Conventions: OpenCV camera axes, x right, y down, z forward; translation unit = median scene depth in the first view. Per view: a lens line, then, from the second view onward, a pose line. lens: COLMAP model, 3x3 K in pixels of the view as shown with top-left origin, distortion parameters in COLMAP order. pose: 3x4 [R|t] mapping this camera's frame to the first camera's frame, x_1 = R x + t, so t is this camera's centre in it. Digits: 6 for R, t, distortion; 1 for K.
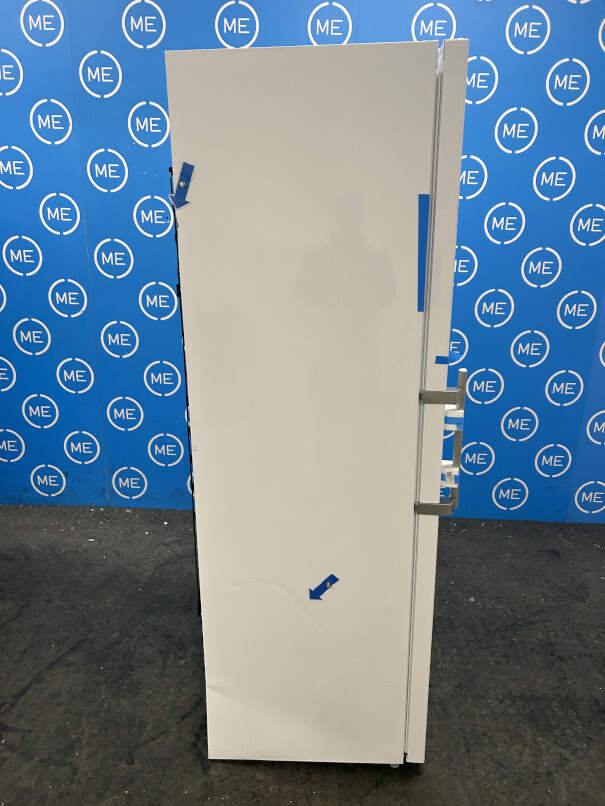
lens RADIAL K [[595.9, 0, 300.3], [0, 595.9, 406.8], [0, 0, 1]] dist [0.019113, -0.028535]
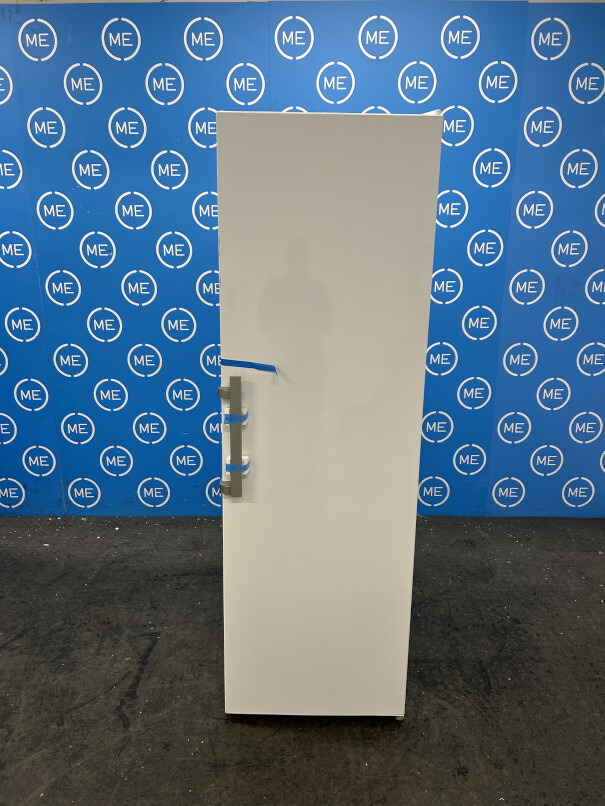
lens RADIAL K [[595.9, 0, 304.1], [0, 595.9, 403.2], [0, 0, 1]] dist [0.019113, -0.028535]
pose [[0.999409, -0.028821, 0.018726, 0.133958], [0.029697, 0.998389, -0.048341, 0.040782], [-0.017302, 0.048869, 0.998655, -0.133017]]
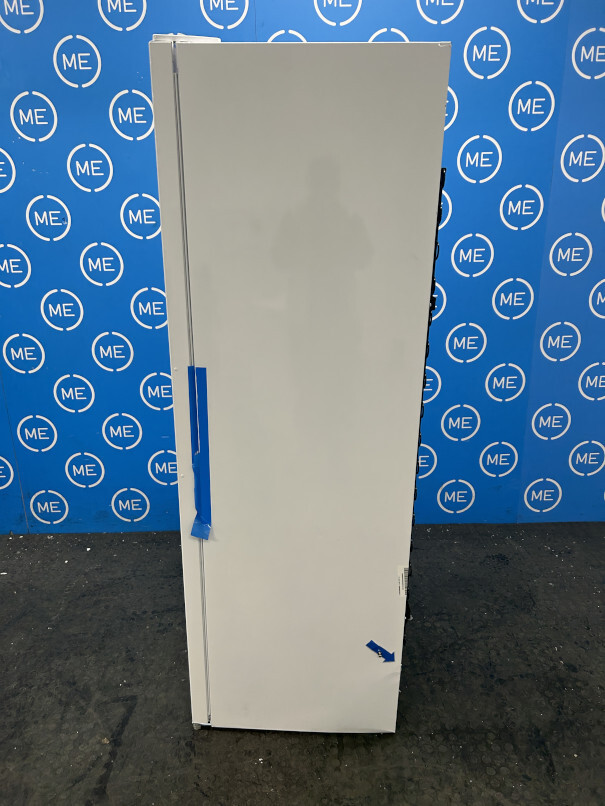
lens RADIAL K [[595.9, 0, 299.9], [0, 595.9, 407.2], [0, 0, 1]] dist [0.019113, -0.028535]
pose [[0.998323, -0.051053, 0.027303, 0.117882], [0.050756, 0.998645, 0.011463, -0.025407], [-0.027851, -0.010058, 0.999561, 0.089172]]
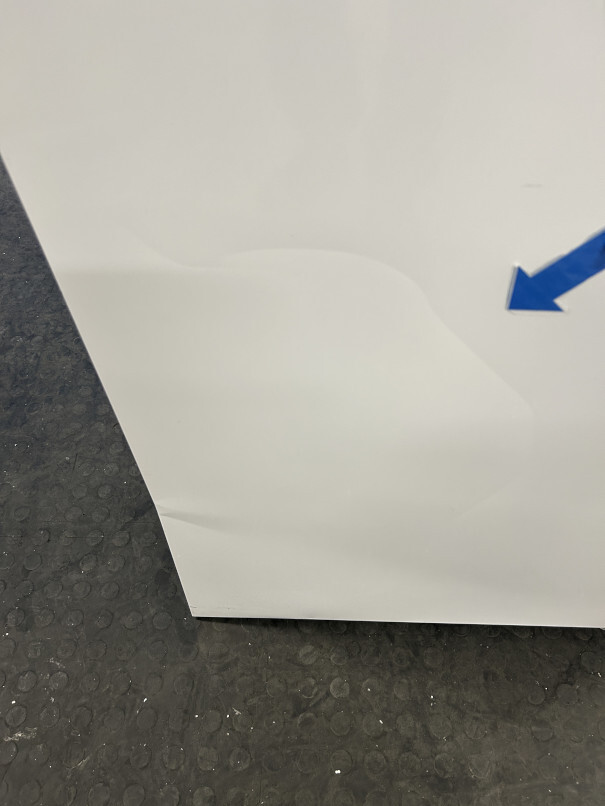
lens RADIAL K [[595.9, 0, 303.7], [0, 595.9, 402.1], [0, 0, 1]] dist [0.019113, -0.028535]
pose [[0.999537, -0.018950, -0.023809, -0.041671], [0.029082, 0.825154, 0.564158, 0.151523], [0.008955, -0.564589, 0.825323, 0.546942]]
